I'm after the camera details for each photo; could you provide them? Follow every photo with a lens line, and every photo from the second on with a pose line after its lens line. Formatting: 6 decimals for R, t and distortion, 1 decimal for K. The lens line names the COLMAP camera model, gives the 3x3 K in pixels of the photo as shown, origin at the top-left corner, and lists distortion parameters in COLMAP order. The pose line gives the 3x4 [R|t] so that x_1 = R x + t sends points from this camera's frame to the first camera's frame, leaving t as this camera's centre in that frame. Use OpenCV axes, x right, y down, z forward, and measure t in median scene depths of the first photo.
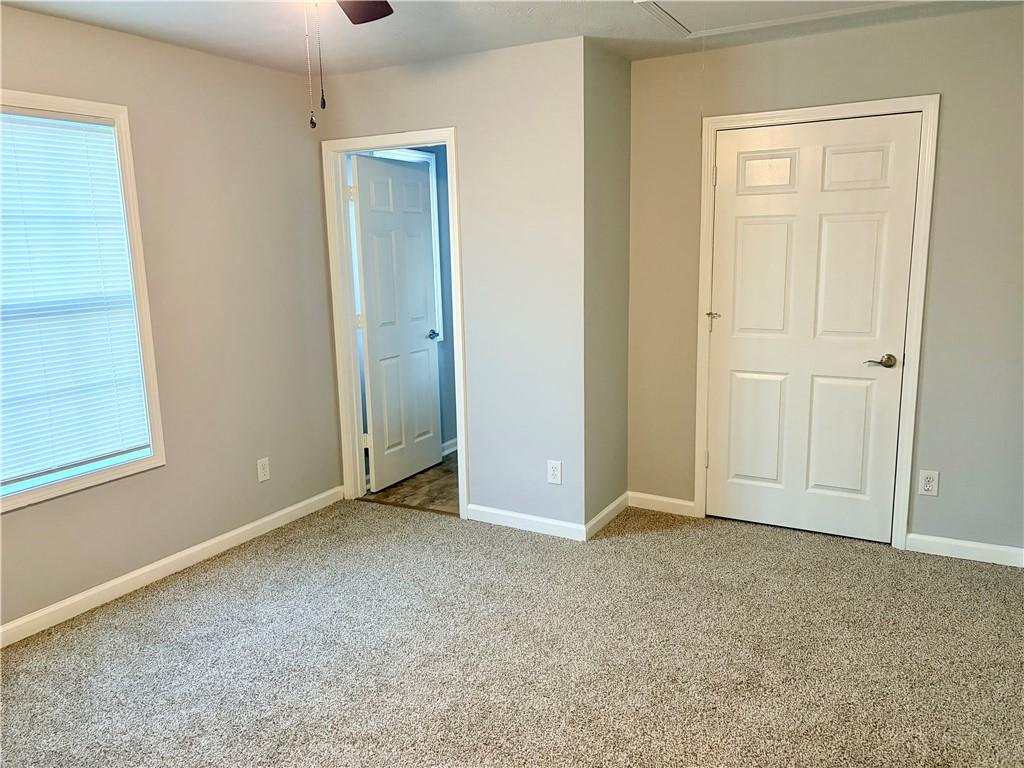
lens RADIAL K [[781.8, 0, 515.4], [0, 781.8, 378.9], [0, 0, 1]] dist [0.094947, -0.113330]
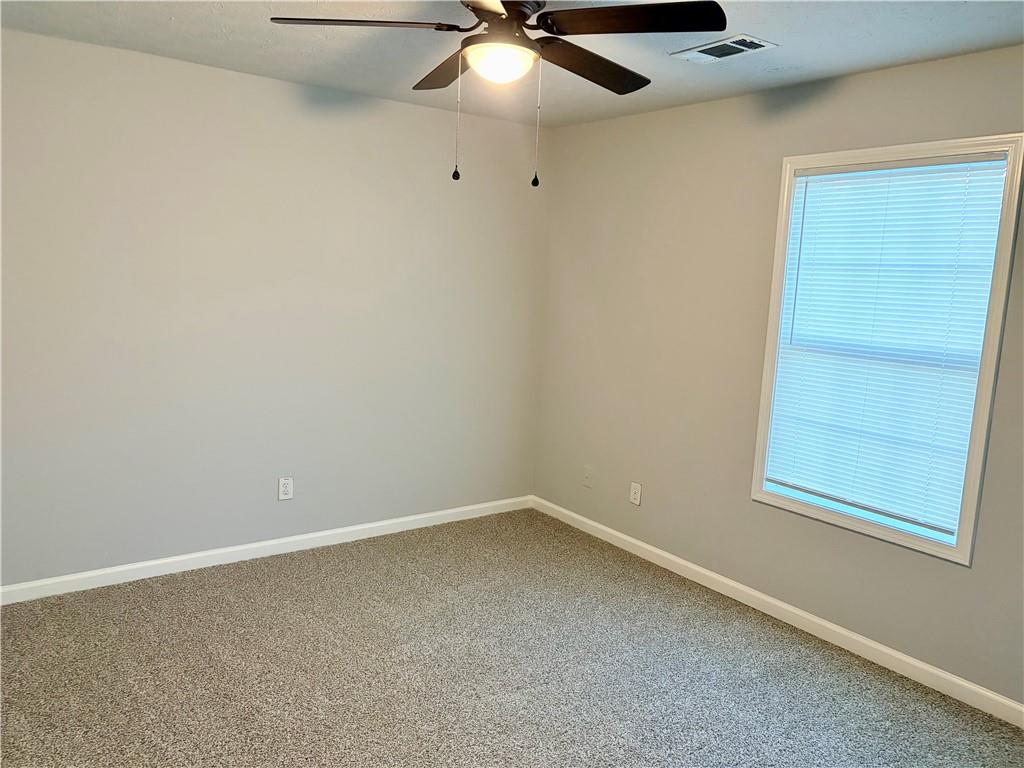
lens RADIAL K [[773.2, 0, 517.2], [0, 773.2, 385.7], [0, 0, 1]] dist [0.033630, -0.036277]
pose [[-0.415384, 0.133624, -0.899778, 0.779089], [-0.197049, 0.952447, 0.232414, -0.285527], [0.888047, 0.273841, -0.369300, 1.456307]]
